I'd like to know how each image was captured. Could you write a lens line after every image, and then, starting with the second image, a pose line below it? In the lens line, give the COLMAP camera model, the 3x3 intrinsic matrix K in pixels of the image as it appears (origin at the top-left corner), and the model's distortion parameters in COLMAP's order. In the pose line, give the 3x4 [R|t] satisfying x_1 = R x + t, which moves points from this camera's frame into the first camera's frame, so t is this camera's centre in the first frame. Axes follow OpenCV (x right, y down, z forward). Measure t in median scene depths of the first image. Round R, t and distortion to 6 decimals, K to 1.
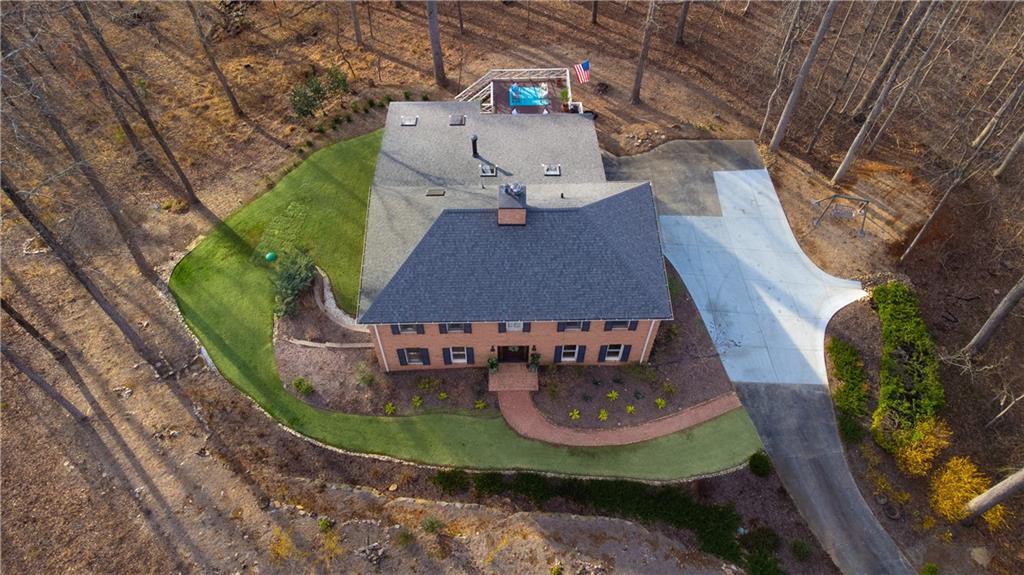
lens RADIAL K [[739.0, 0, 508.2], [0, 739.0, 288.3], [0, 0, 1]] dist [0.036181, 0.001370]
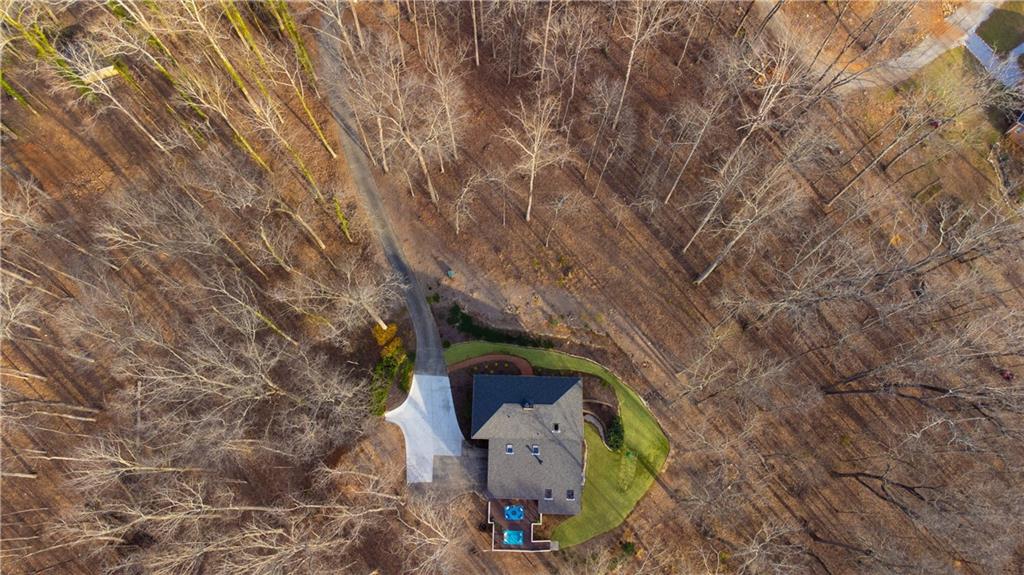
lens RADIAL K [[739.0, 0, 511.0], [0, 739.0, 287.7], [0, 0, 1]] dist [0.036181, 0.001370]
pose [[-0.999090, -0.042500, 0.003452, 0.068843], [0.030362, -0.652230, 0.757412, -1.640172], [-0.029938, 0.756828, 0.652928, -0.993482]]
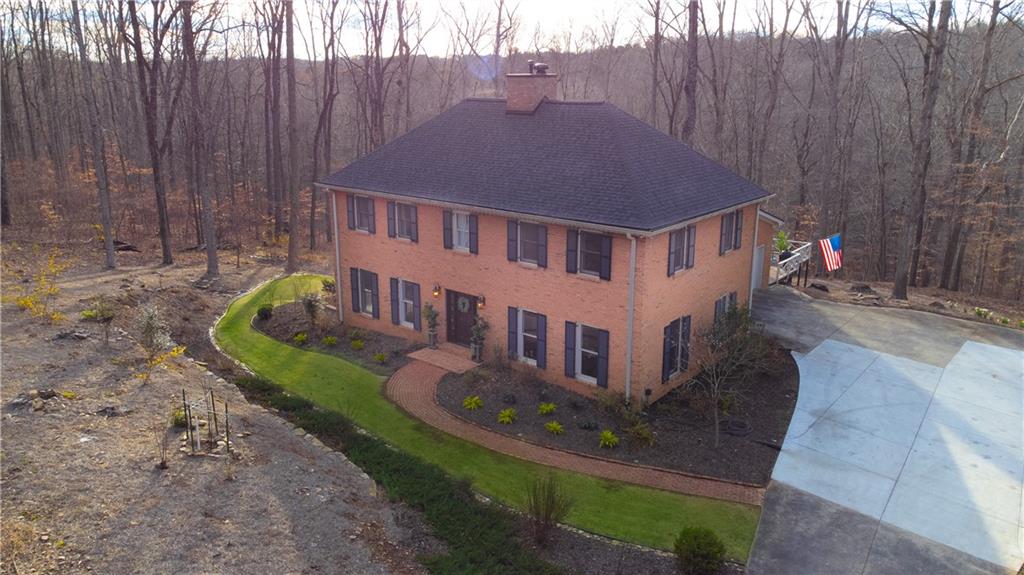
lens RADIAL K [[772.1, 0, 509.6], [0, 772.1, 285.6], [0, 0, 1]] dist [0.014354, 0.003929]
pose [[0.750737, 0.179052, -0.635873, 0.443108], [-0.554022, 0.694917, -0.458422, 0.338706], [0.359798, 0.696441, 0.620898, 0.523159]]
